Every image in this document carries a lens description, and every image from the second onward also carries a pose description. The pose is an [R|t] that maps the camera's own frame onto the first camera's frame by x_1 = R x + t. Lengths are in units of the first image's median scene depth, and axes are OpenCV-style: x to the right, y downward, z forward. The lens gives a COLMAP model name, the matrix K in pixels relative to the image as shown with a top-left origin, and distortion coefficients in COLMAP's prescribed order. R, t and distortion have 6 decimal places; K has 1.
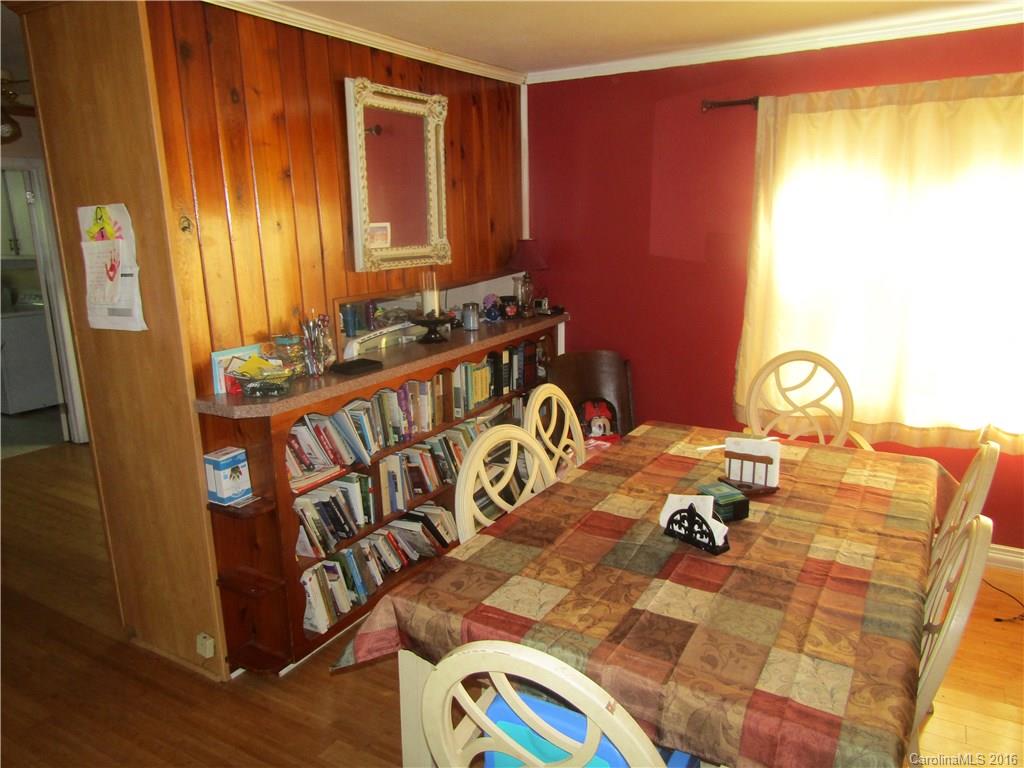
lens RADIAL K [[728.3, 0, 512.0], [0, 728.3, 384.0], [0, 0, 1]] dist [-0.007297, -0.001121]
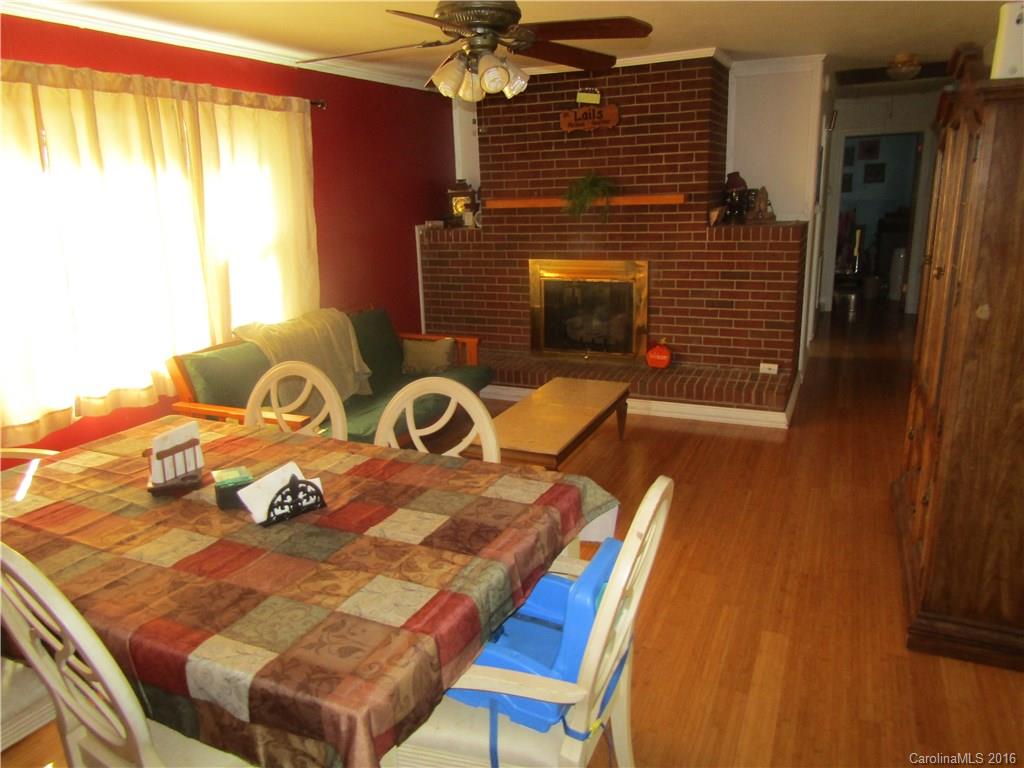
lens RADIAL K [[728.3, 0, 512.0], [0, 728.3, 384.0], [0, 0, 1]] dist [-0.007297, -0.001121]
pose [[-0.101875, -0.238386, 0.965813, -0.676408], [0.249356, 0.933750, 0.256774, -0.122031], [-0.963038, 0.266990, -0.035683, 0.703584]]
